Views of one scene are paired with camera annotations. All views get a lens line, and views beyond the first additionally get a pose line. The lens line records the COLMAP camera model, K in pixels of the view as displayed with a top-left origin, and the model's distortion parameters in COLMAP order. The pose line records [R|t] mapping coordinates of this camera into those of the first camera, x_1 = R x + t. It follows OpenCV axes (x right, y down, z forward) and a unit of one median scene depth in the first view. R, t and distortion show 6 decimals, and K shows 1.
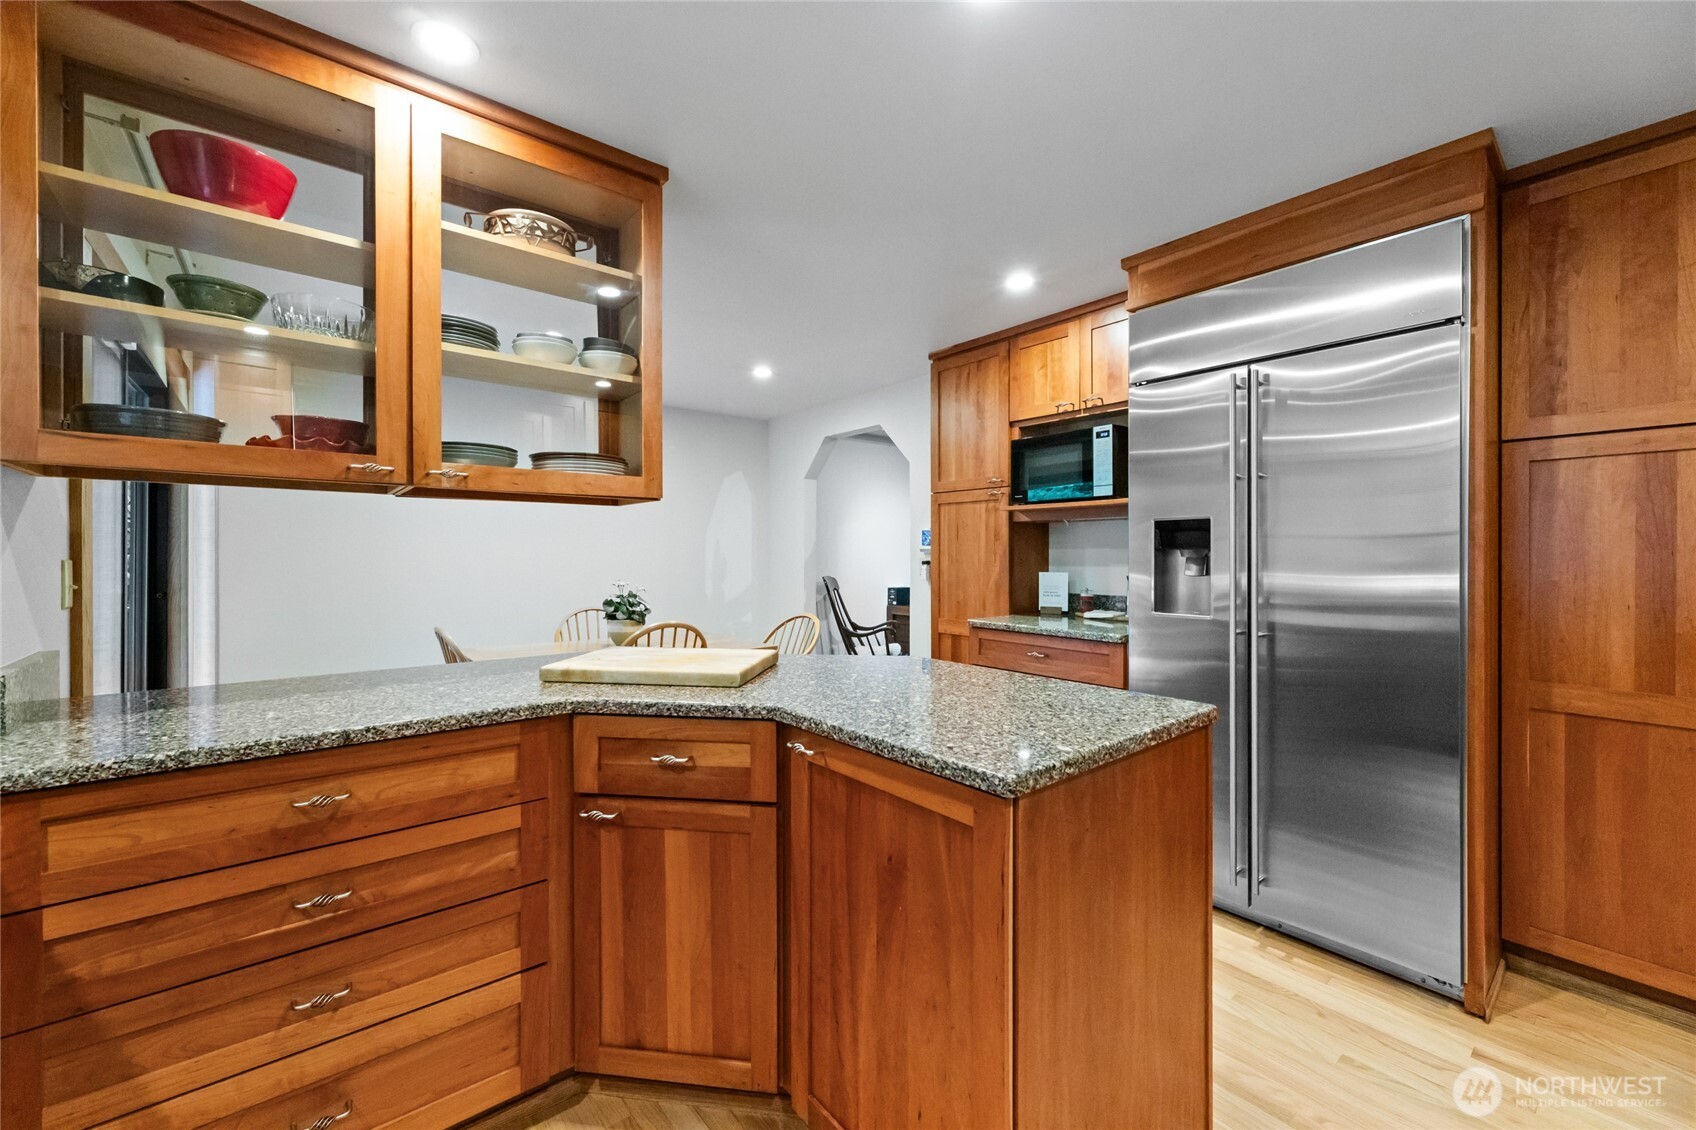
lens RADIAL K [[679.7, 0, 848.4], [0, 679.7, 547.3], [0, 0, 1]] dist [0.000861, -0.000103]
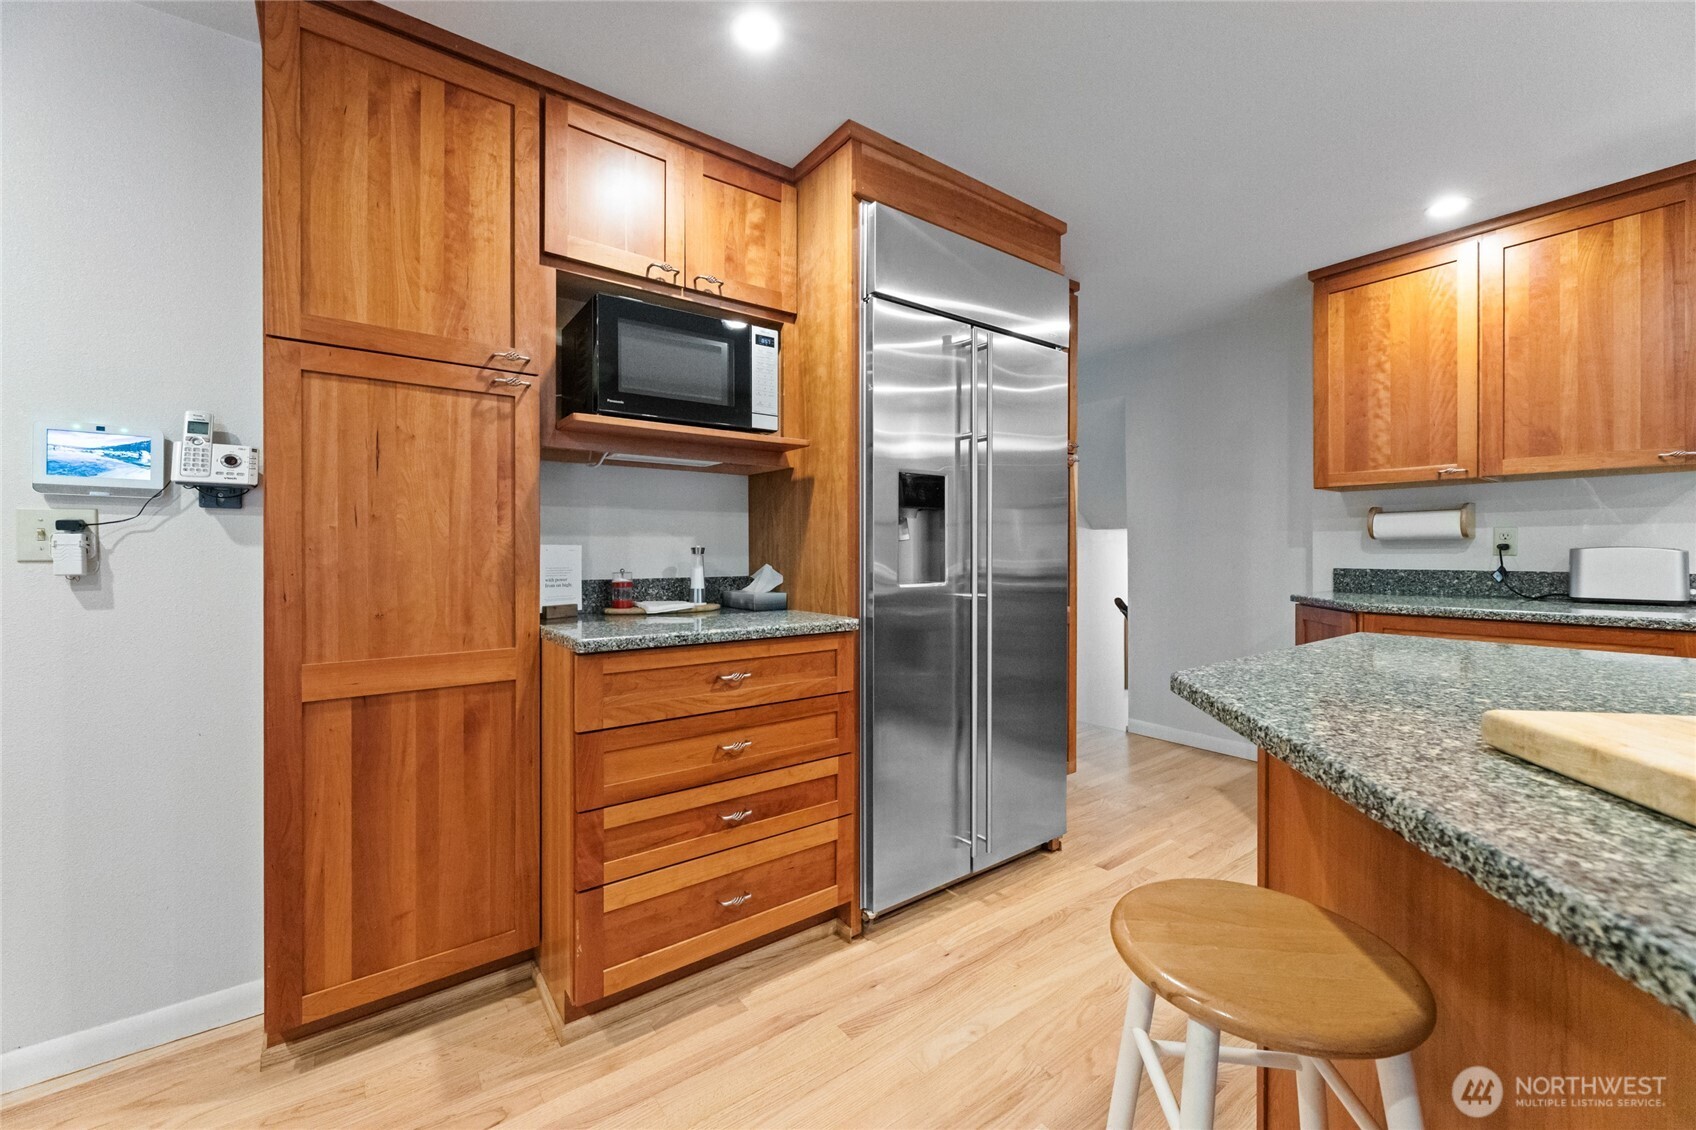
lens RADIAL K [[679.5, 0, 844.8], [0, 679.5, 554.1], [0, 0, 1]] dist [0.002275, 0.000223]
pose [[0.042519, -0.002732, 0.999092, -0.268980], [-0.007522, 0.999967, 0.003055, 0.041583], [-0.999067, -0.007645, 0.042497, 0.749487]]
